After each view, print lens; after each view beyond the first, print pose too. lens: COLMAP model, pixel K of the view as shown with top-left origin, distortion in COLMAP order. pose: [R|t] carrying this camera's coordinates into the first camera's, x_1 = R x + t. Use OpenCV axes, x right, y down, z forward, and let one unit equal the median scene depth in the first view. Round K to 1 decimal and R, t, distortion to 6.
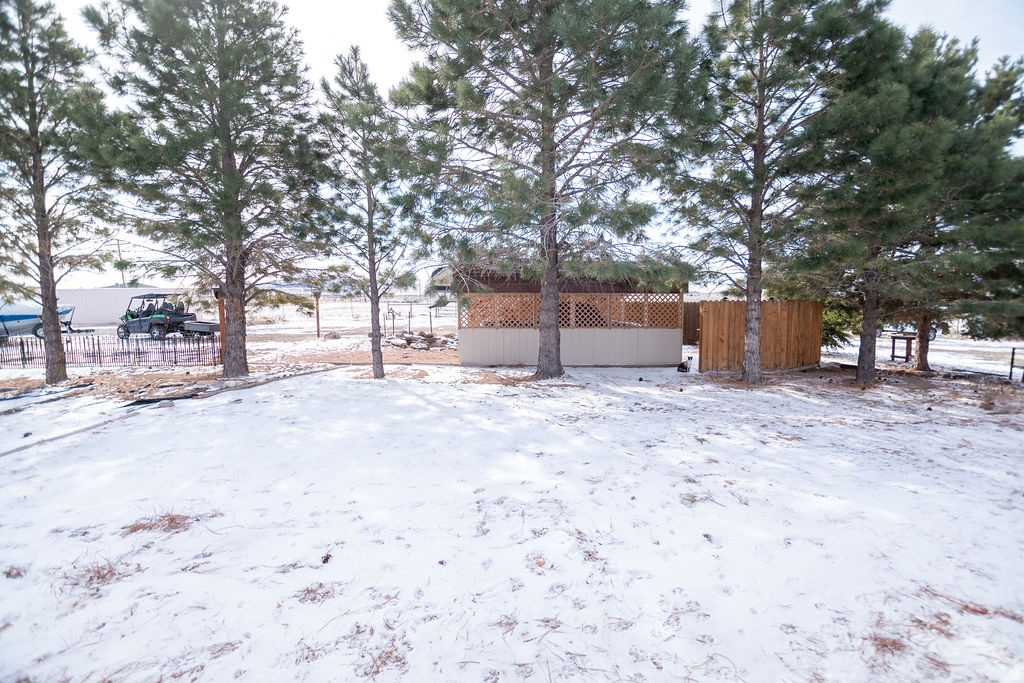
lens RADIAL K [[454.9, 0, 518.9], [0, 454.9, 346.8], [0, 0, 1]] dist [-0.034770, 0.005518]
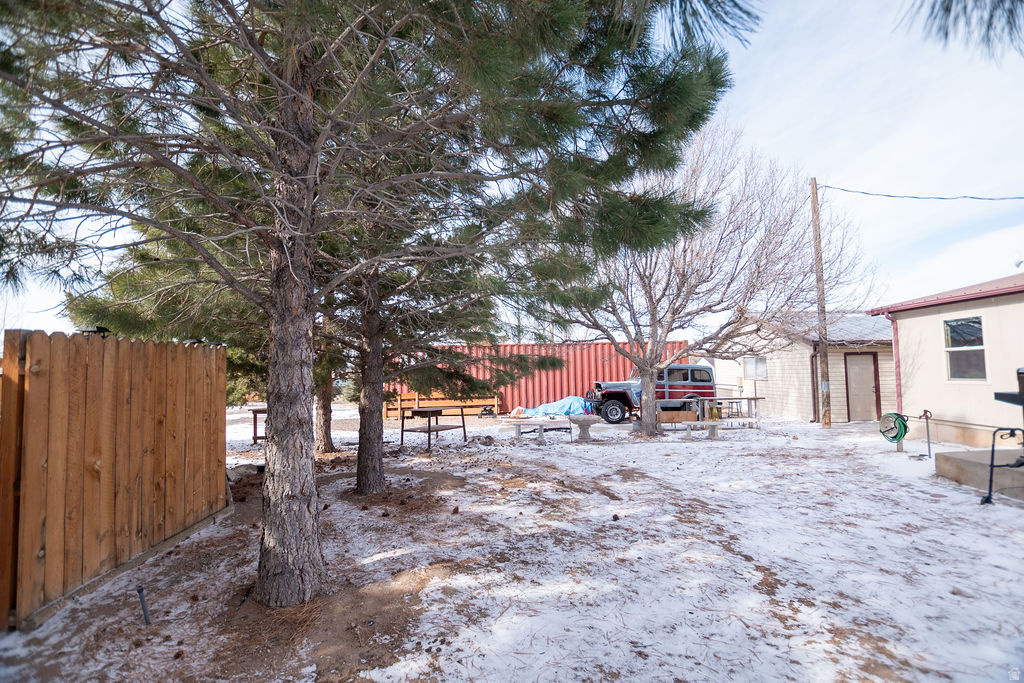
lens RADIAL K [[454.9, 0, 521.8], [0, 454.9, 345.1], [0, 0, 1]] dist [-0.034770, 0.005518]
pose [[0.039290, 0.060272, 0.997408, 0.358536], [0.101799, 0.992744, -0.064001, -0.101434], [-0.994029, 0.104050, 0.032869, 1.458401]]
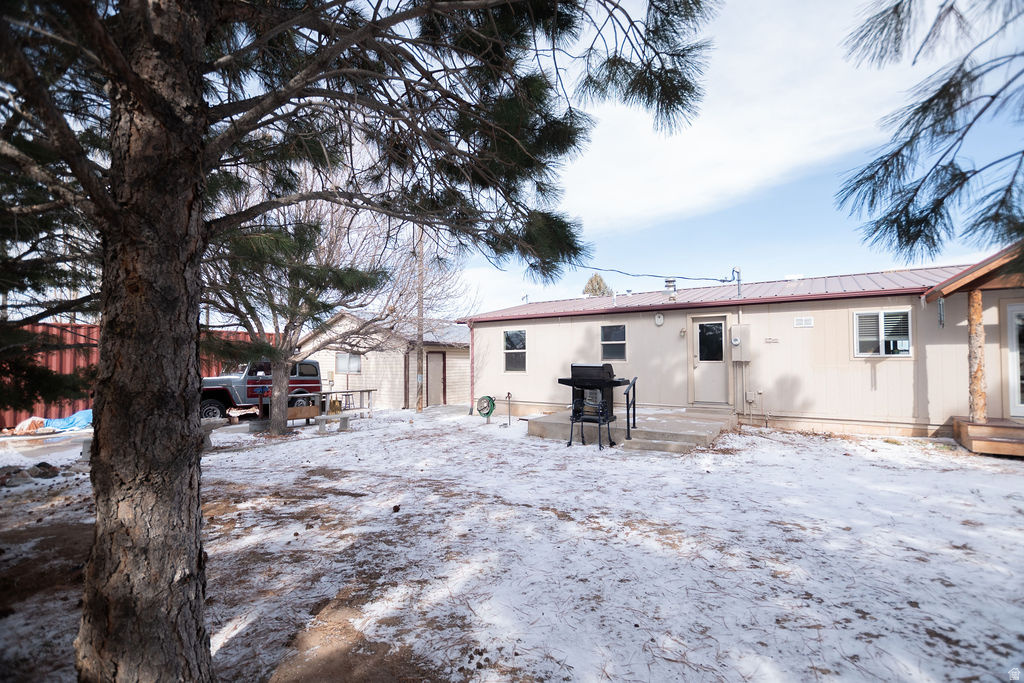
lens RADIAL K [[454.9, 0, 511.5], [0, 454.9, 346.1], [0, 0, 1]] dist [-0.034770, 0.005518]
pose [[-0.804921, 0.029958, 0.592626, 0.553068], [0.061325, 0.997577, 0.032865, -0.135651], [-0.590205, 0.062797, -0.804807, 1.892781]]
